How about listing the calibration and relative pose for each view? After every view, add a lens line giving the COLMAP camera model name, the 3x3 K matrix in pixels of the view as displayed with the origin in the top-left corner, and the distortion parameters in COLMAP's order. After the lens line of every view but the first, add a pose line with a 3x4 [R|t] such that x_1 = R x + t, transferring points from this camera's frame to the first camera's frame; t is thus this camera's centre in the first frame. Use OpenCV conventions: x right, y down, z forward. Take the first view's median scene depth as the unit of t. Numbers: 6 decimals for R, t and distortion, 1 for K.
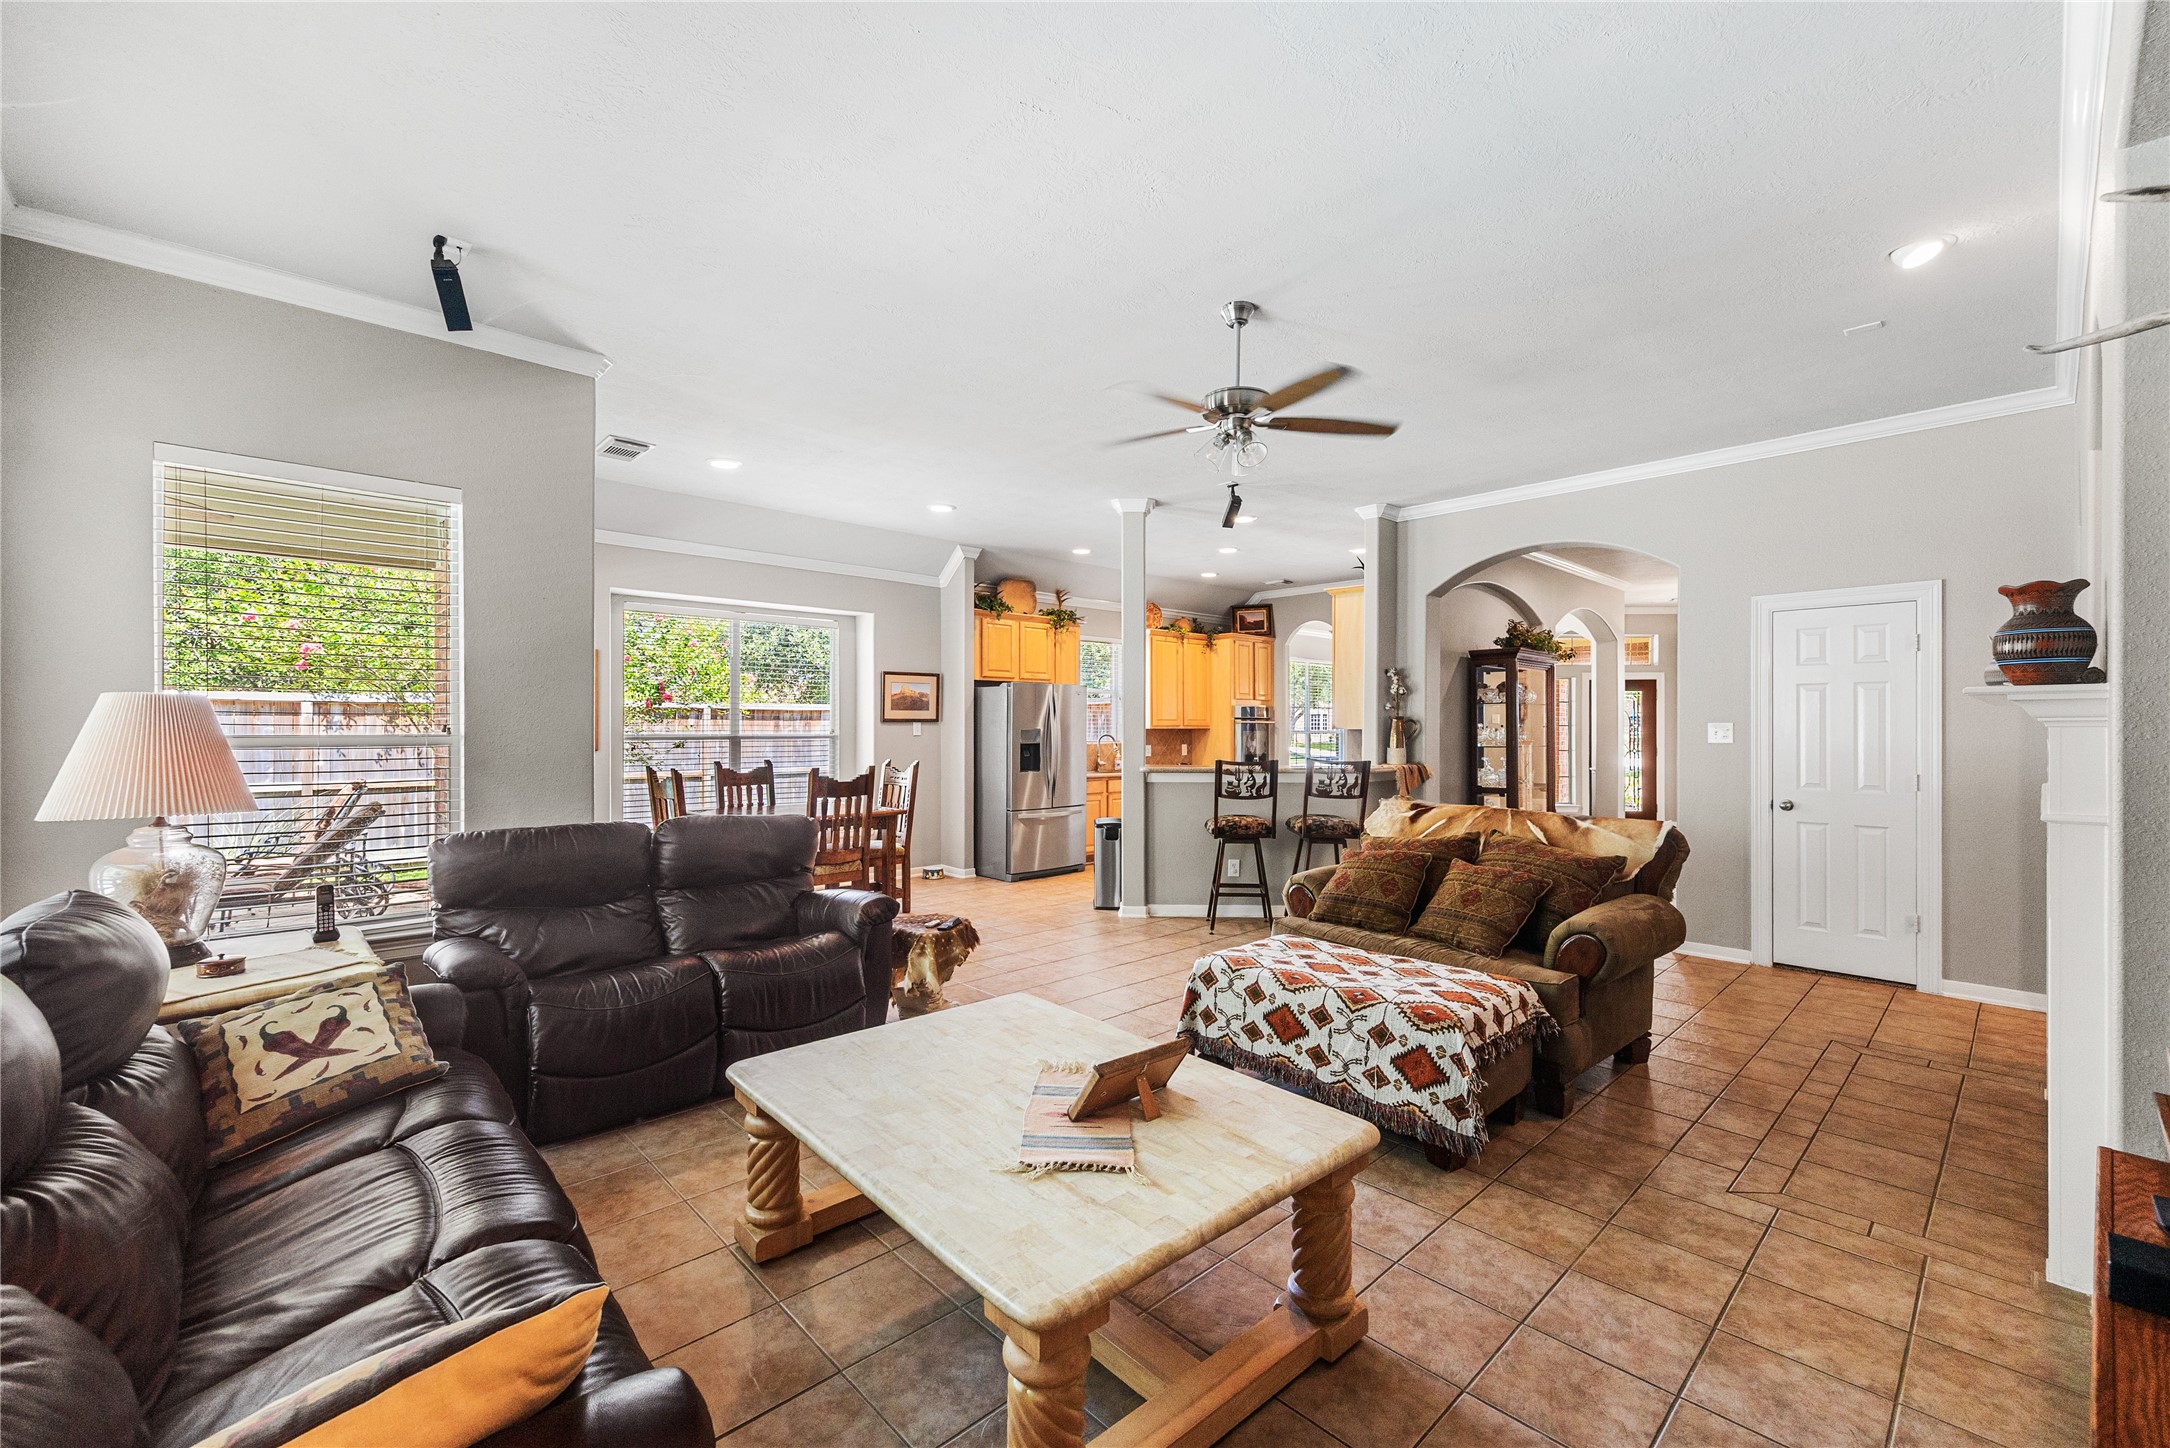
lens RADIAL K [[876.8, 0, 1086.4], [0, 876.8, 731.4], [0, 0, 1]] dist [-0.000716, 0.000084]
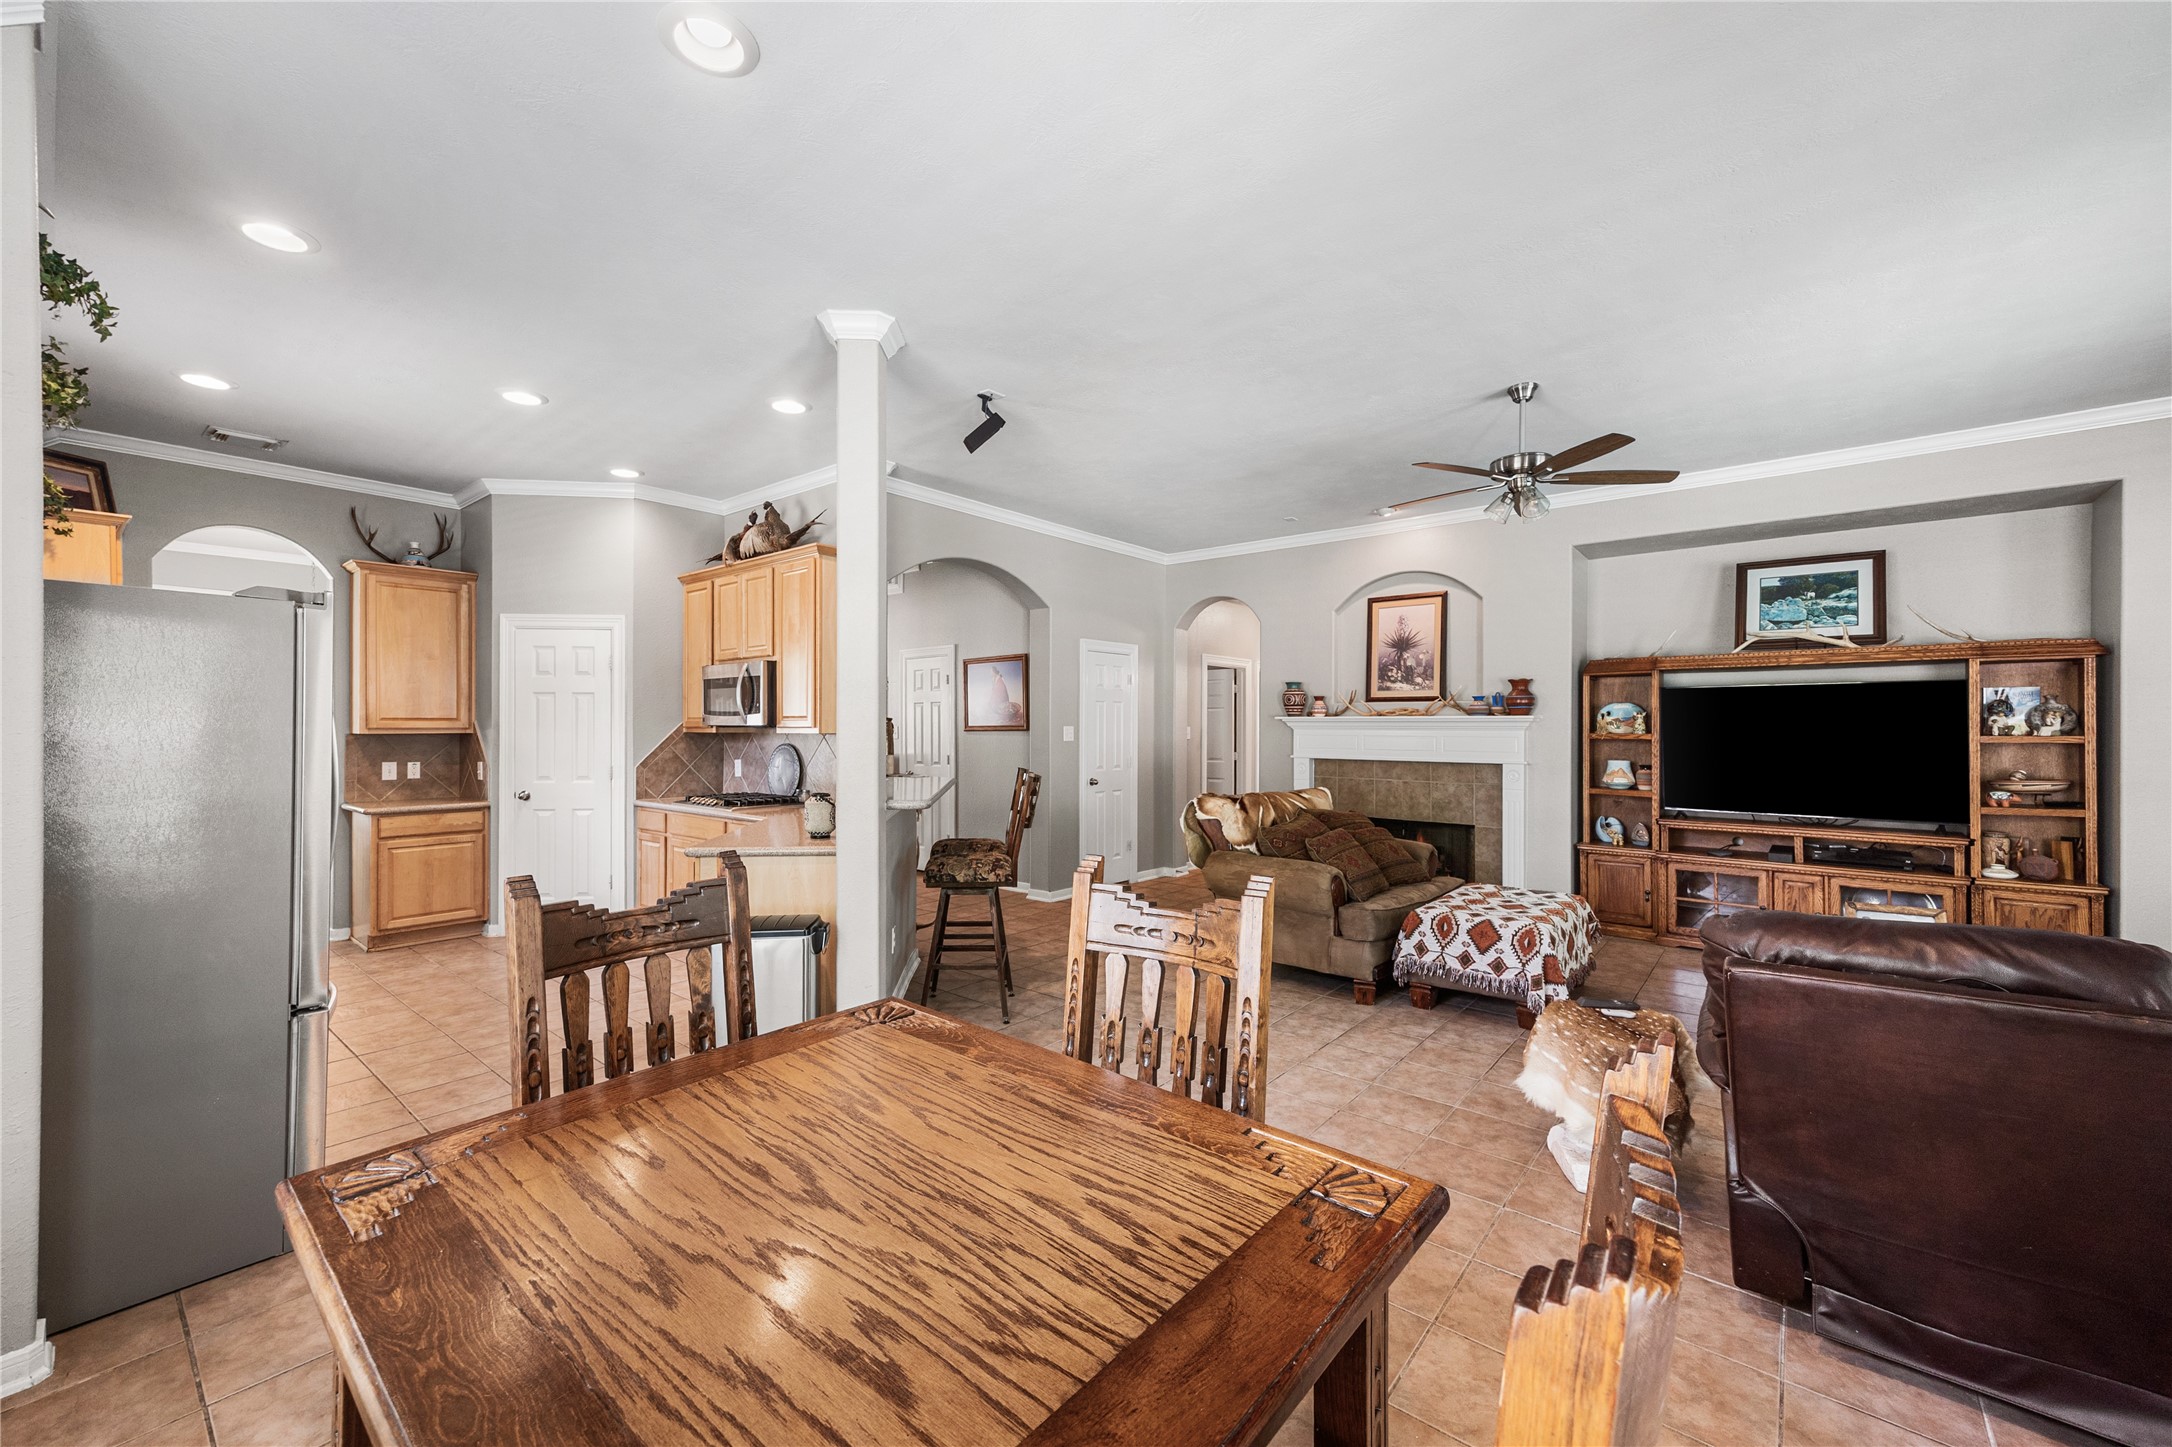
lens RADIAL K [[863.0, 0, 1080.8], [0, 863.0, 726.8], [0, 0, 1]] dist [0.021038, 0.000188]
pose [[-0.131440, -0.001384, 0.991323, -0.710629], [0.003569, 0.999992, 0.001870, -0.015180], [-0.991318, 0.003784, -0.131434, 1.314993]]
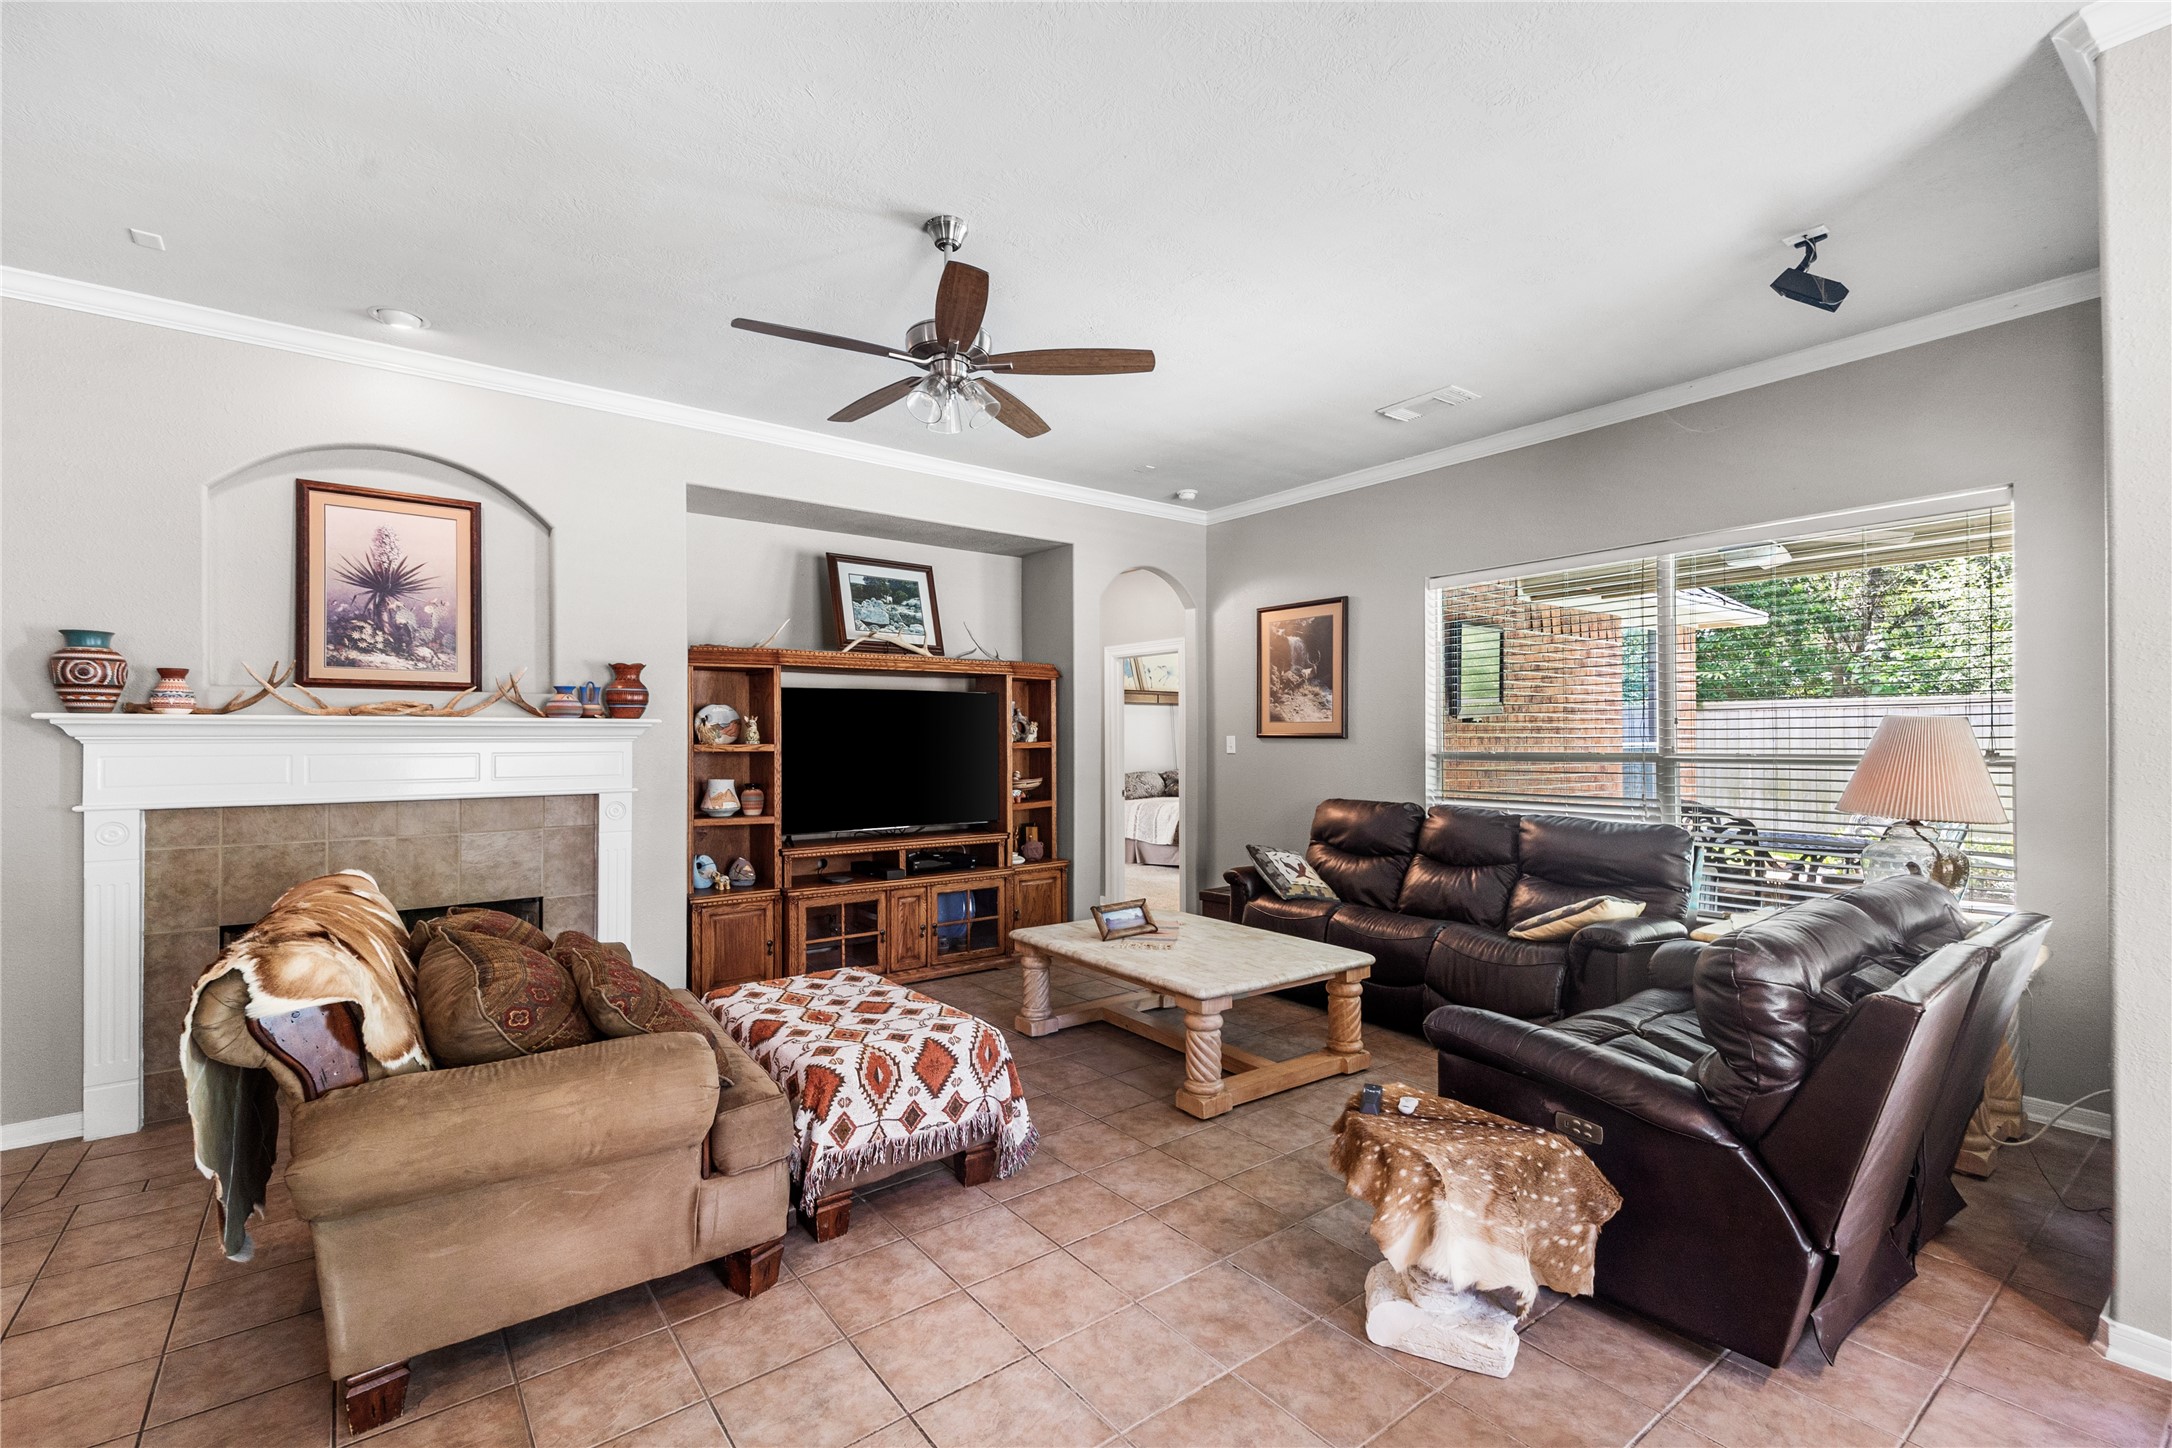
lens RADIAL K [[940.9, 0, 1081.3], [0, 940.9, 729.5], [0, 0, 1]] dist [0.029852, -0.000277]
pose [[-0.995757, 0.002454, 0.091994, -0.029679], [0.002296, 0.999996, -0.001813, -0.013837], [-0.091998, -0.001594, -0.995758, 1.388192]]
